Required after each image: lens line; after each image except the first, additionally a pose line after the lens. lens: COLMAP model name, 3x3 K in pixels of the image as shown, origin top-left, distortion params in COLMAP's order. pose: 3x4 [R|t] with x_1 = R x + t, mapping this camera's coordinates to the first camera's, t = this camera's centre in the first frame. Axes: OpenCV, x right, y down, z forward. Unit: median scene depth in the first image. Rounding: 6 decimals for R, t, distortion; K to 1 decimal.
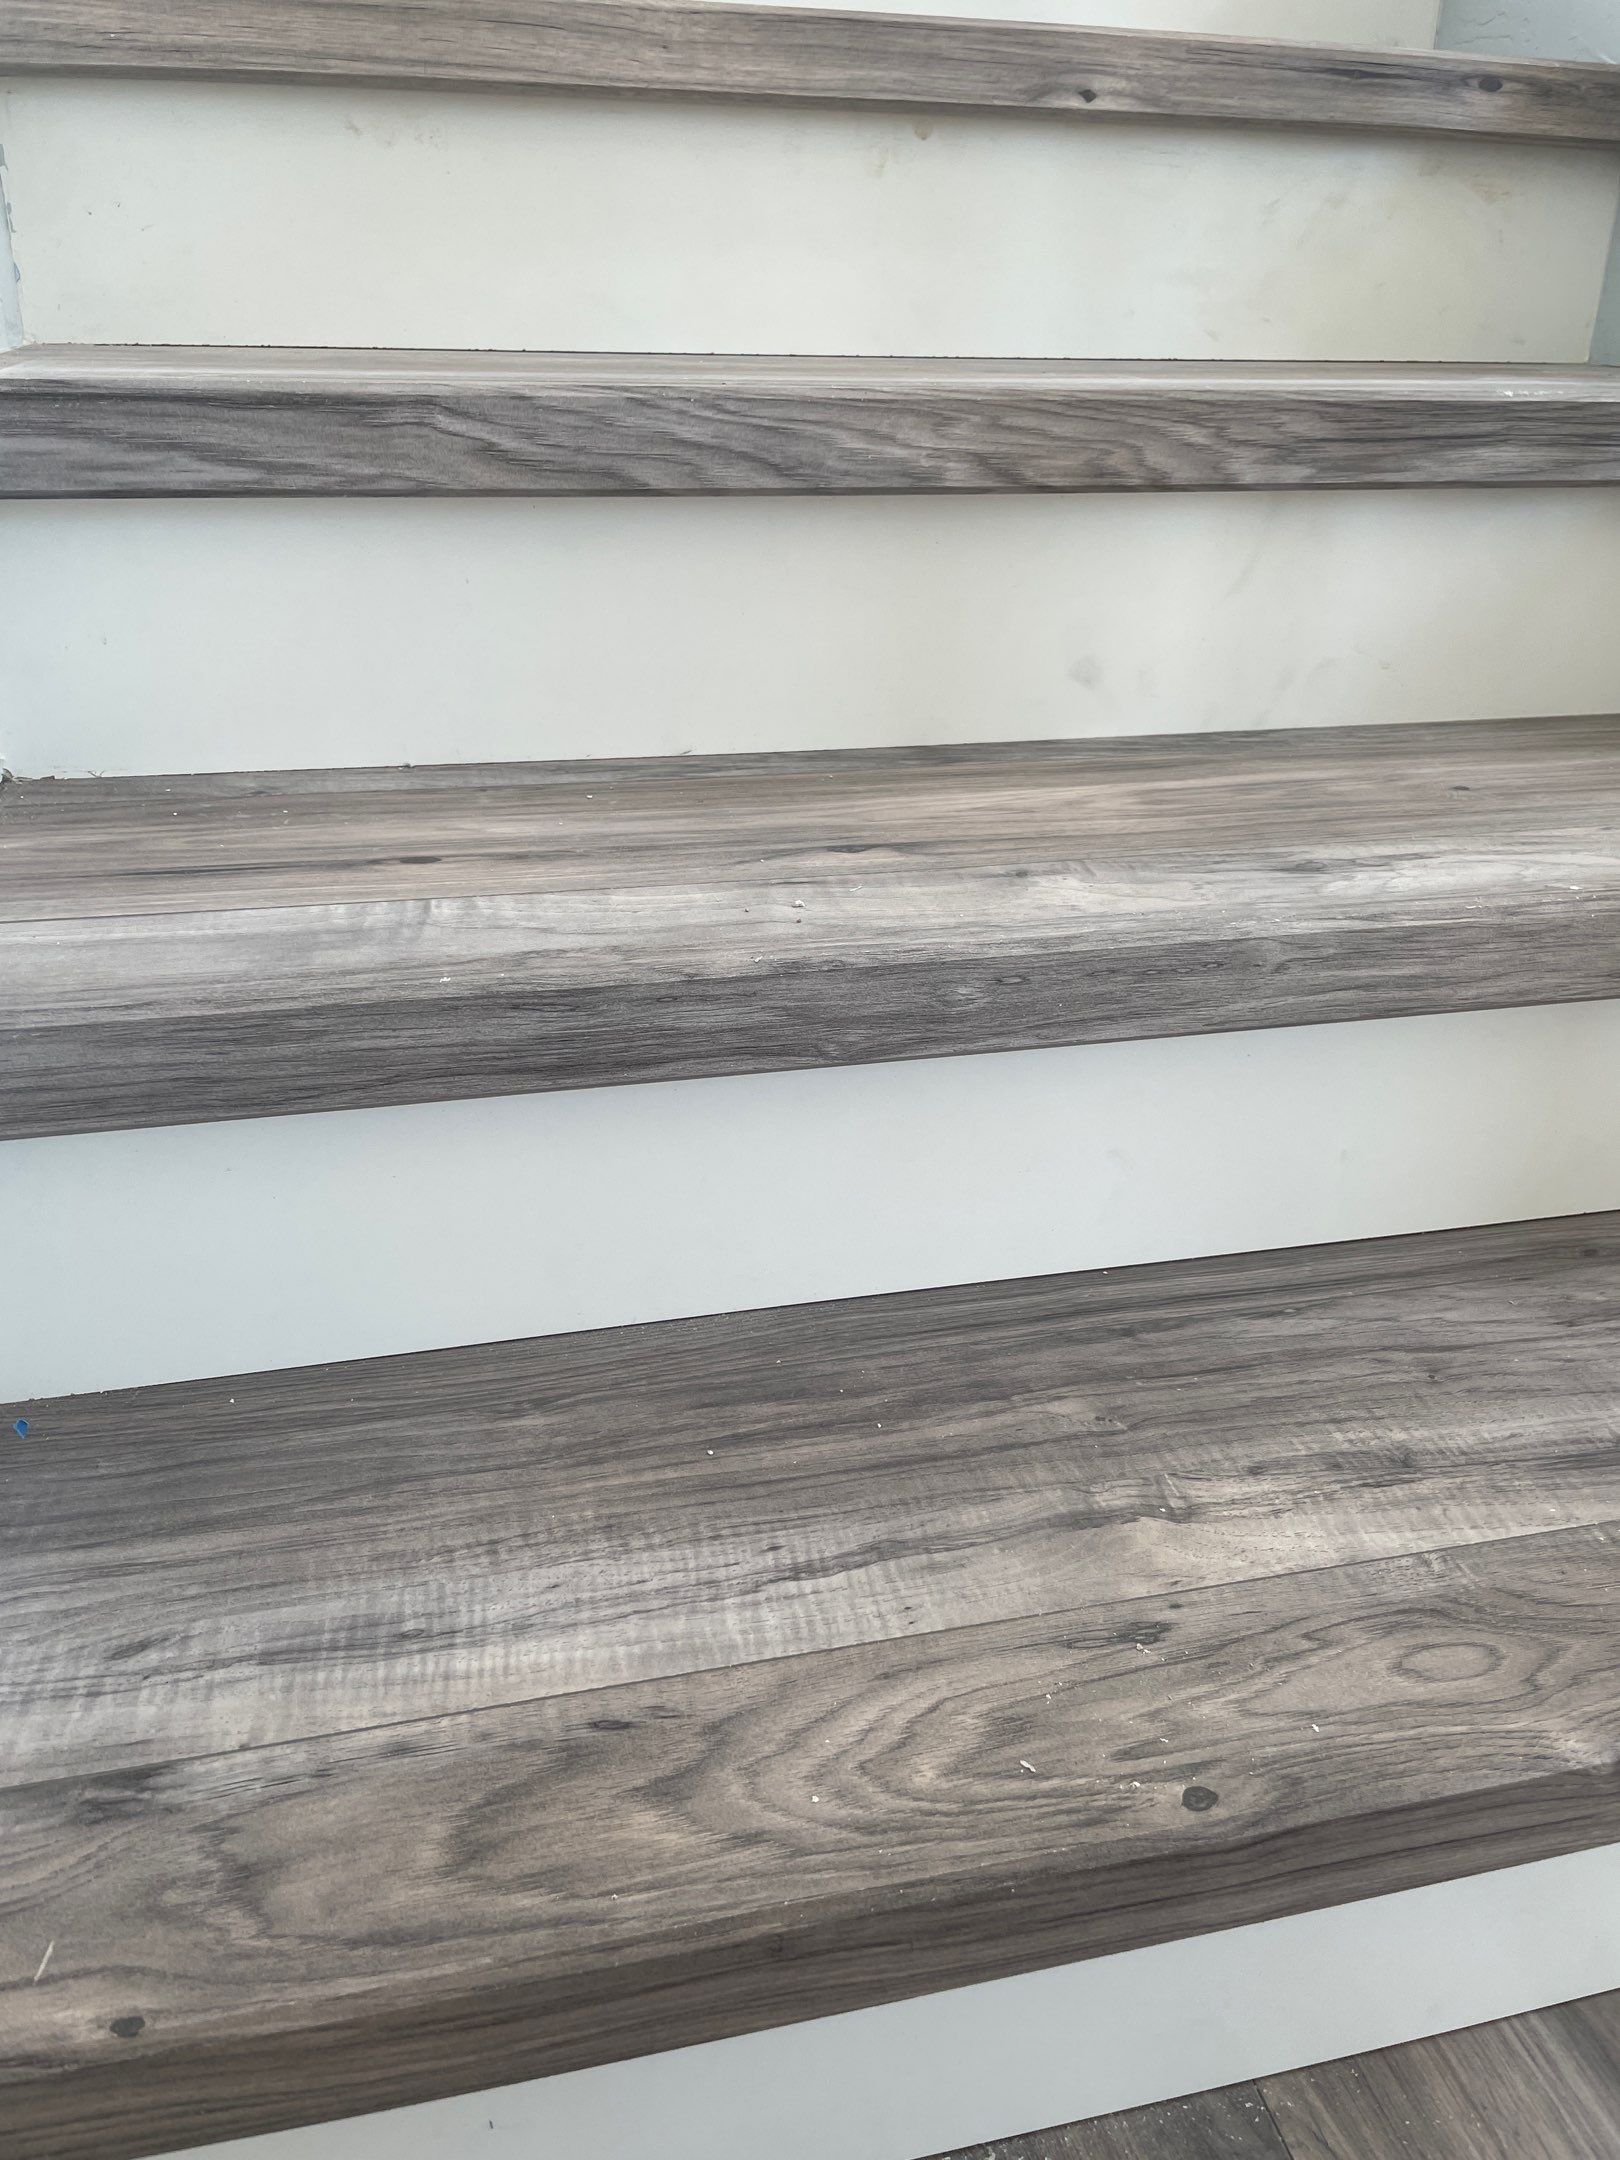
lens RADIAL K [[1680.9, 0, 803.2], [0, 1680.9, 1055.1], [0, 0, 1]] dist [0.084251, -0.138326]
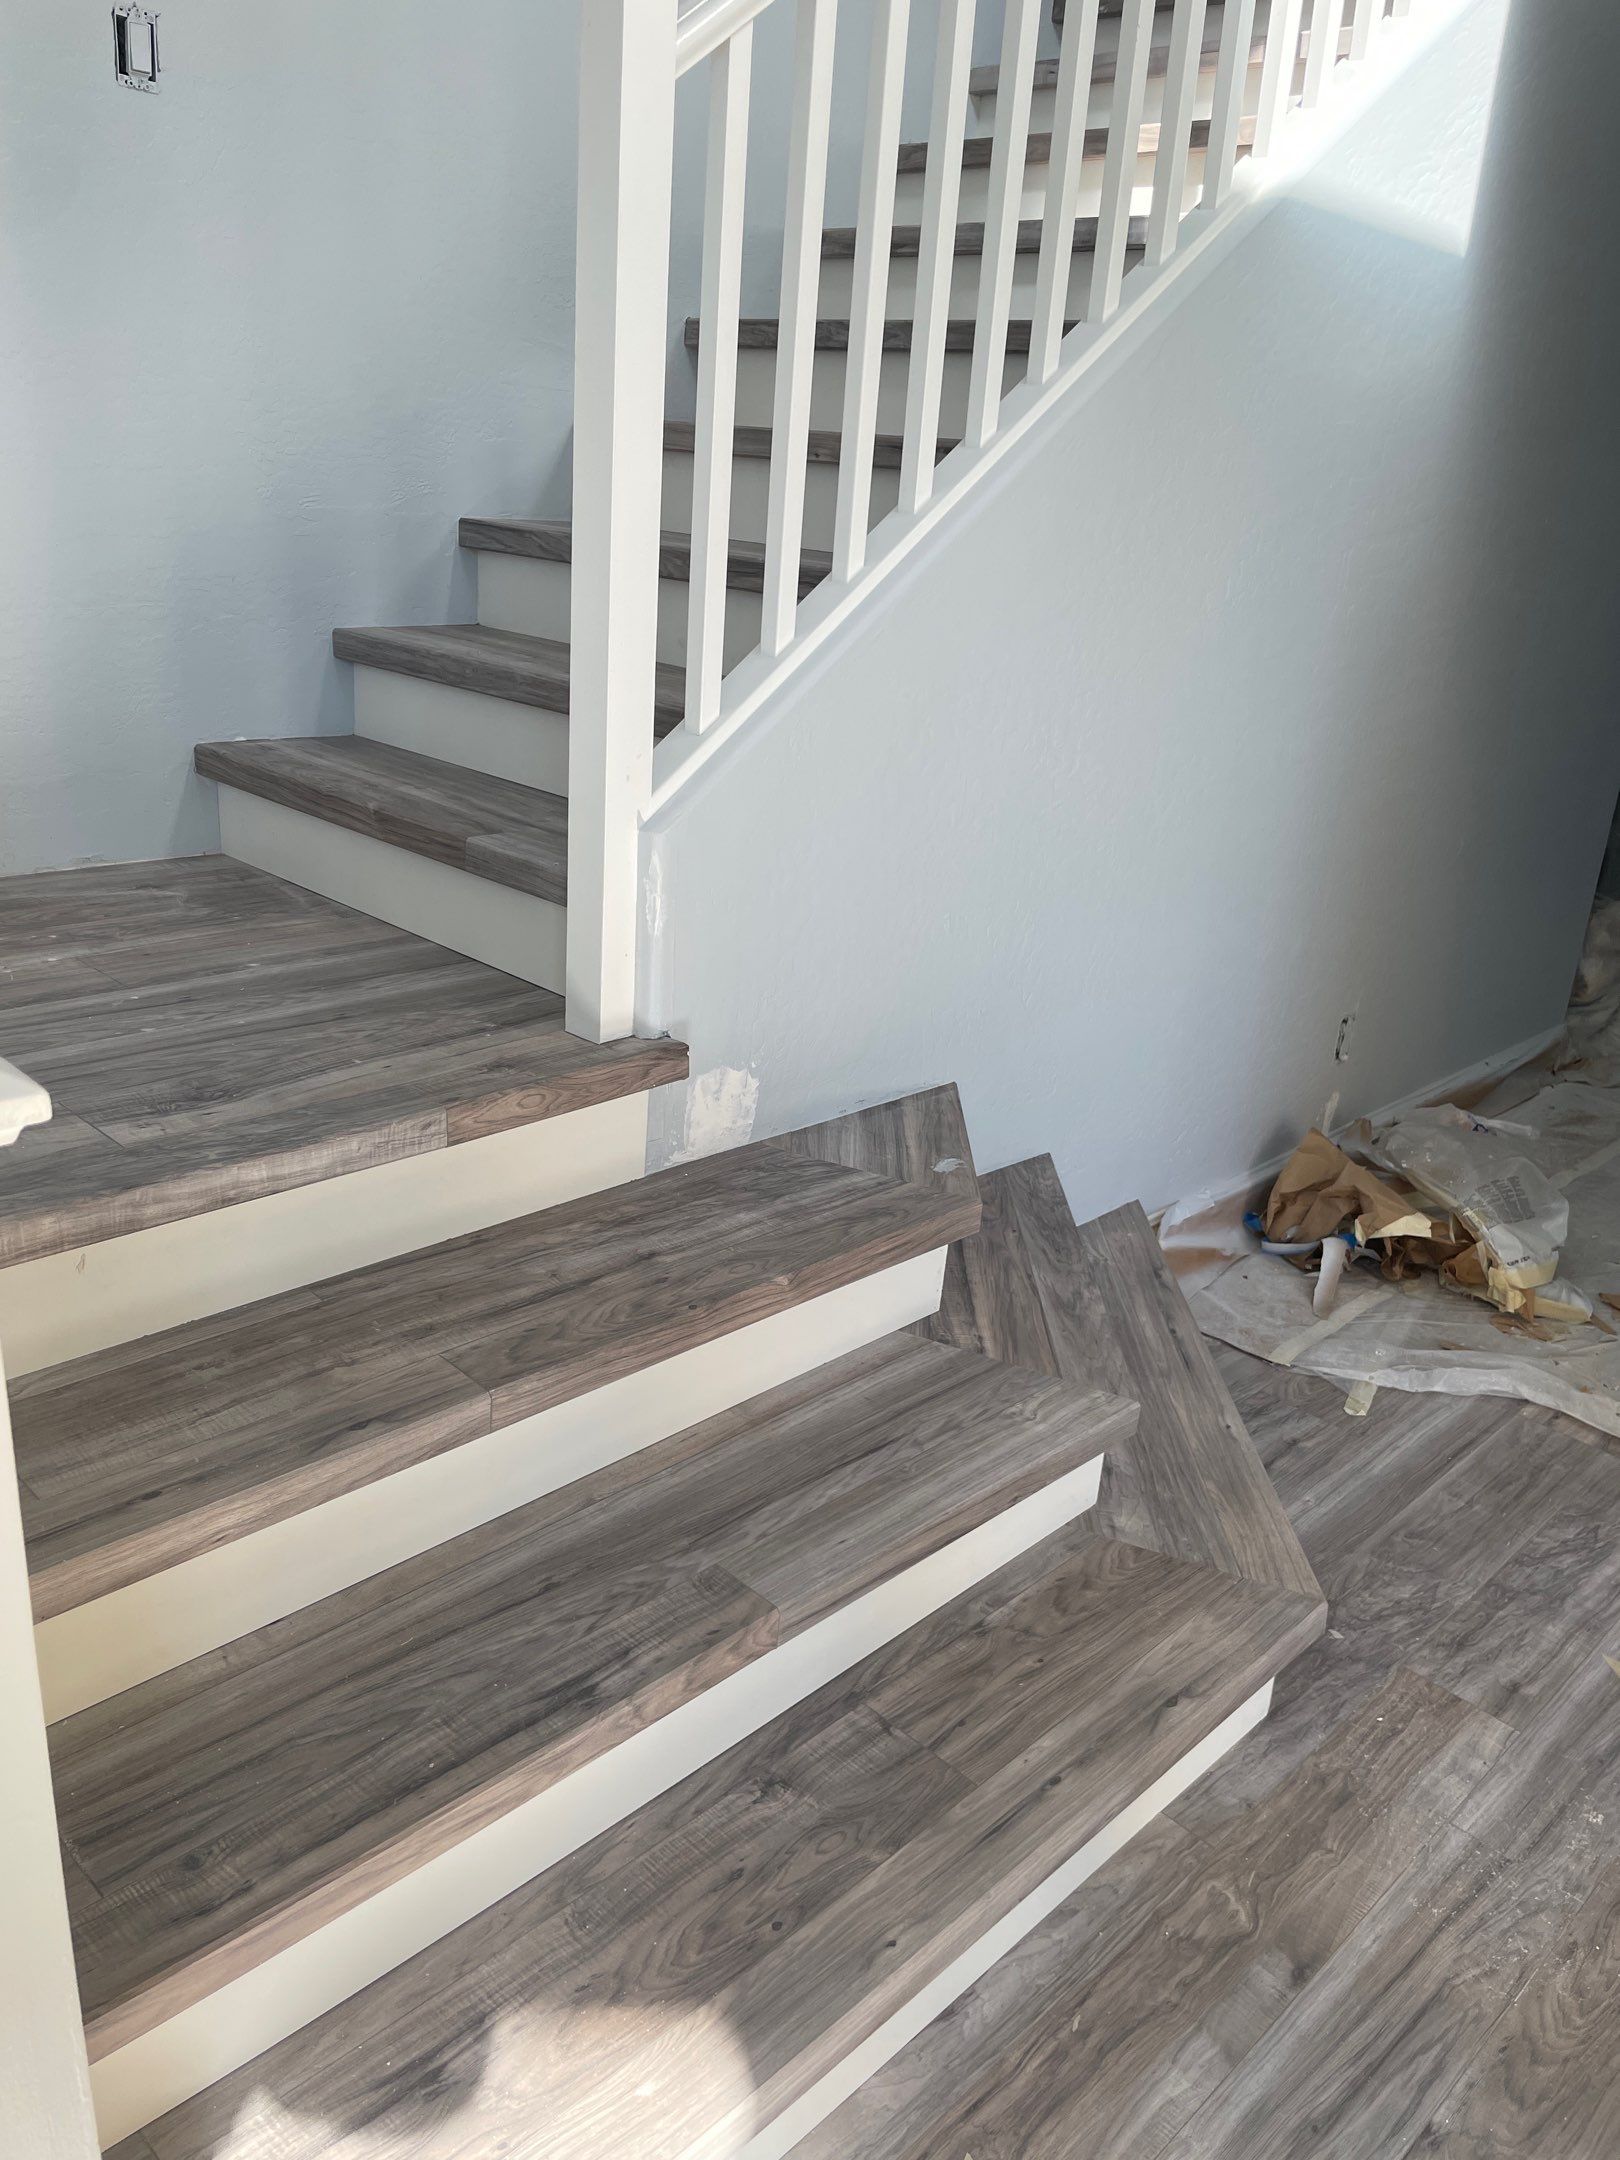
lens RADIAL K [[1646.2, 0, 828.3], [0, 1646.2, 1062.0], [0, 0, 1]] dist [0.091689, -0.128828]
pose [[0.847216, -0.131100, 0.514819, -0.372276], [0.147114, 0.989071, 0.009771, -0.100674], [-0.510474, 0.067459, 0.857243, -1.458387]]
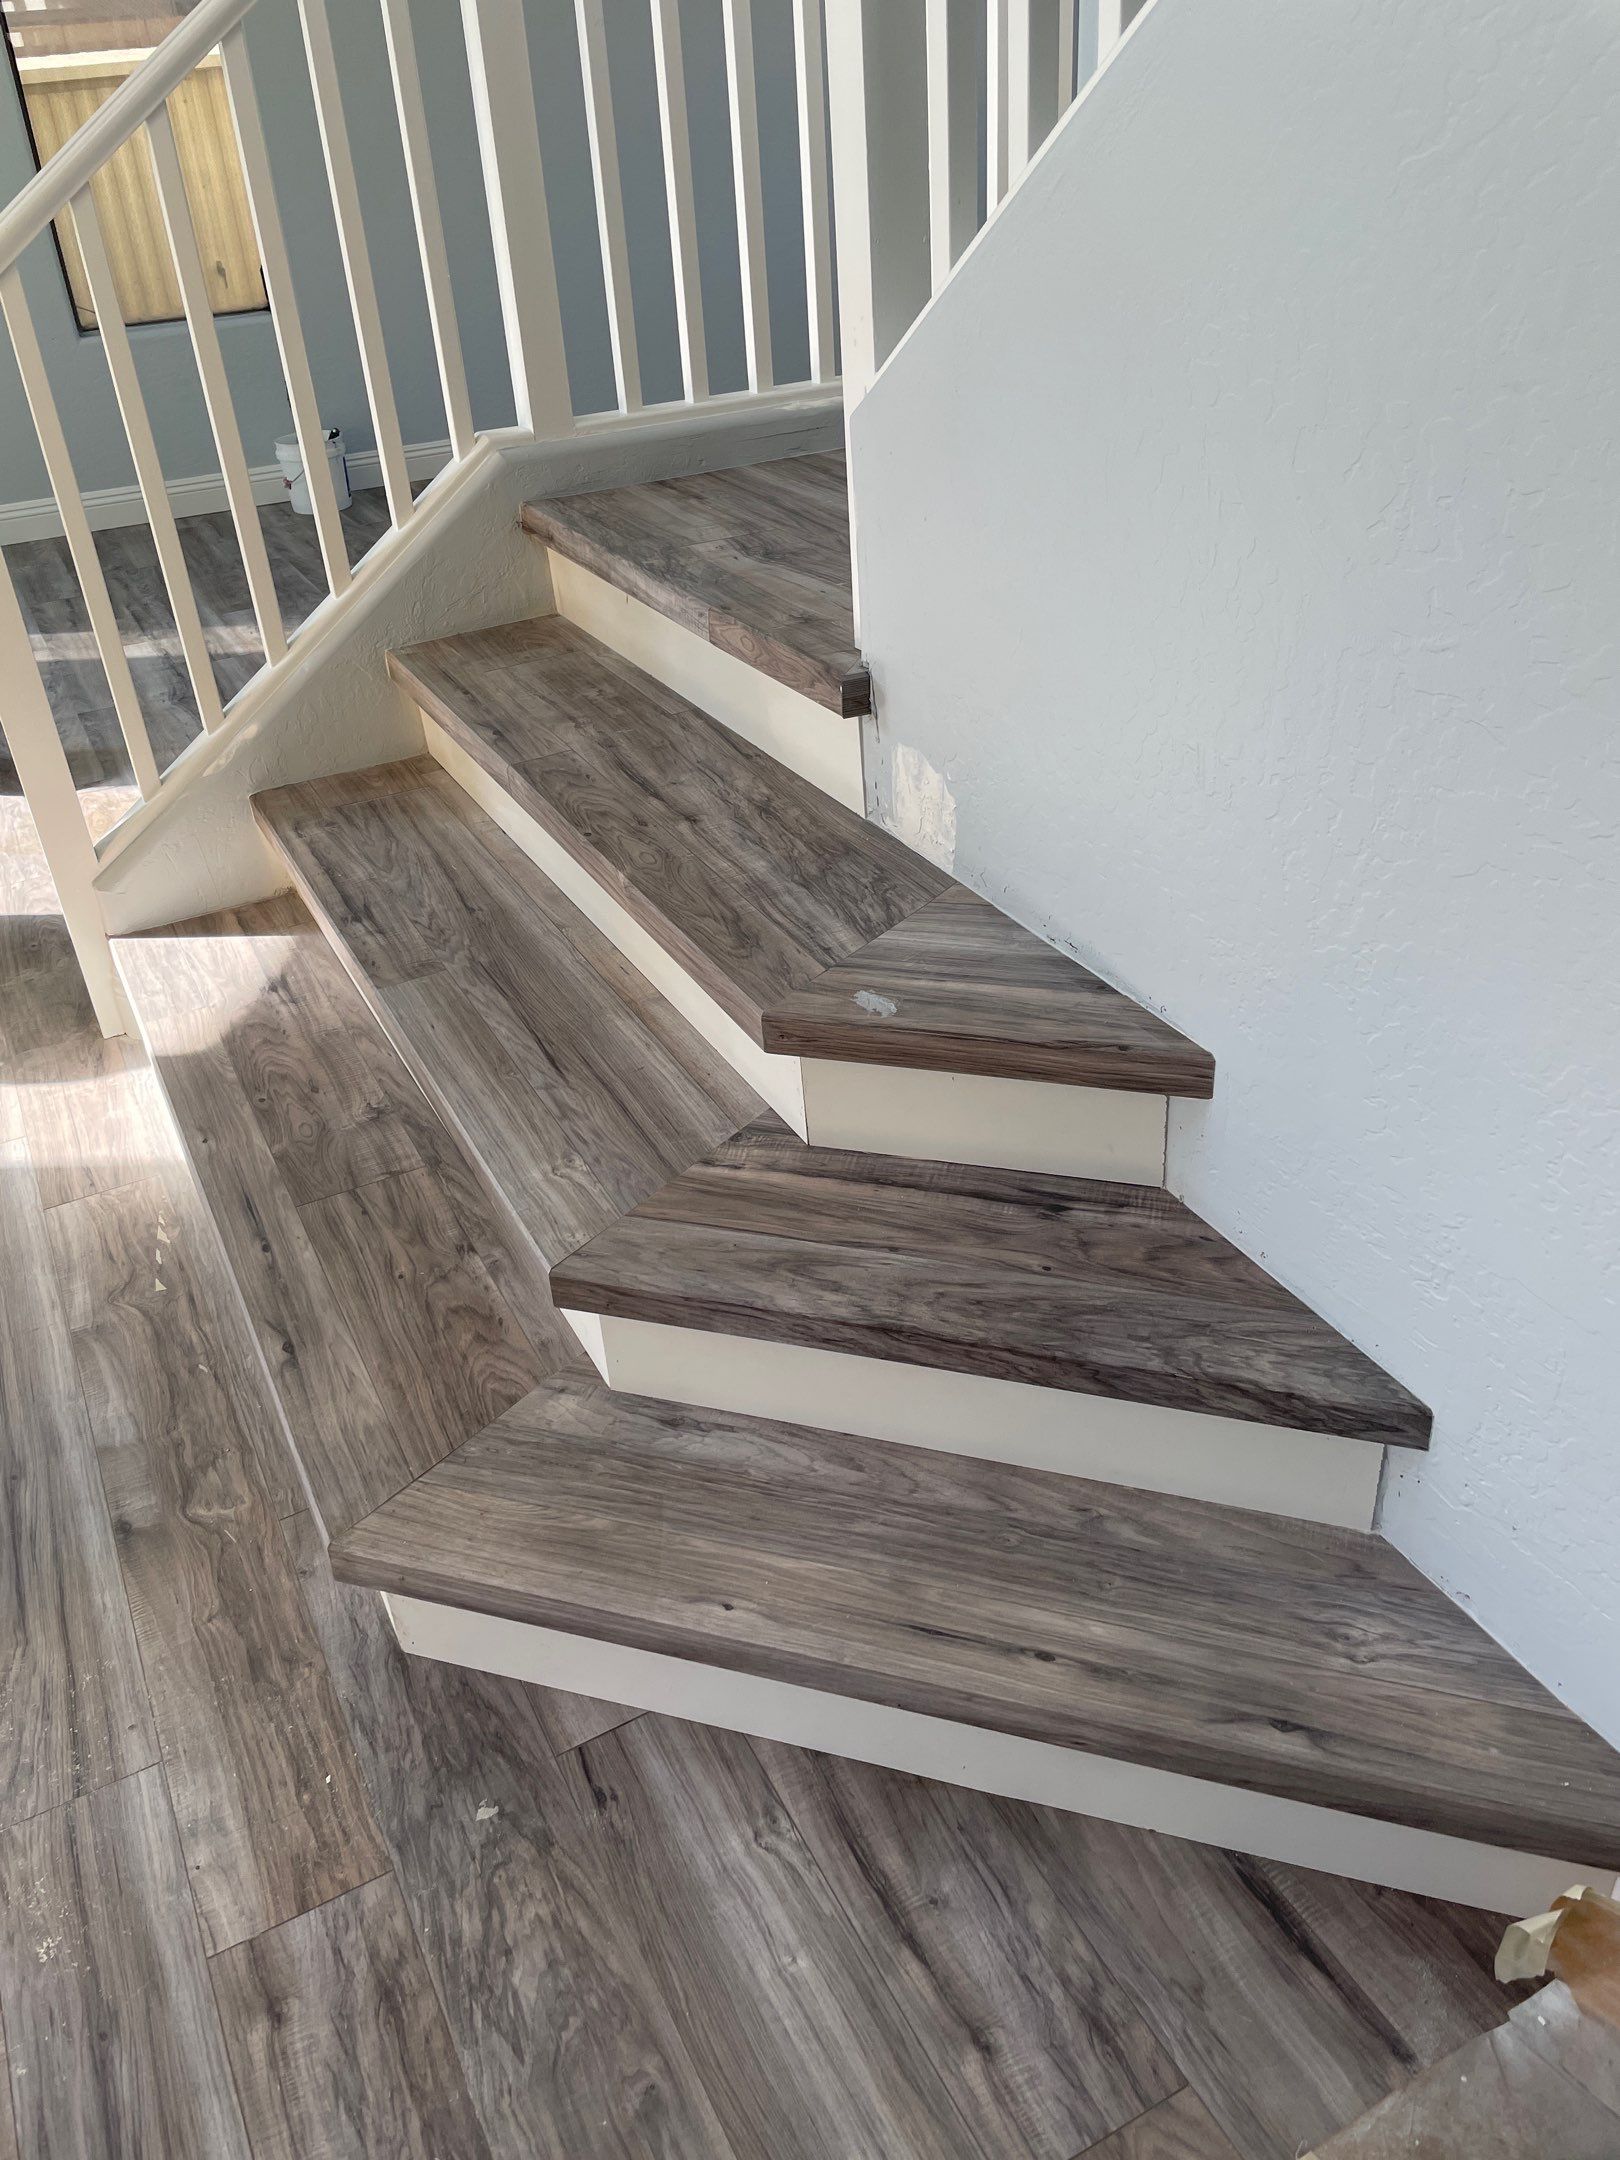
lens RADIAL K [[1657.1, 0, 806.0], [0, 1657.1, 1046.6], [0, 0, 1]] dist [0.094627, -0.143478]
pose [[0.232646, 0.479504, -0.846140, 3.288374], [-0.321941, 0.858931, 0.398235, -0.648804], [0.917731, 0.179759, 0.354199, 0.250472]]
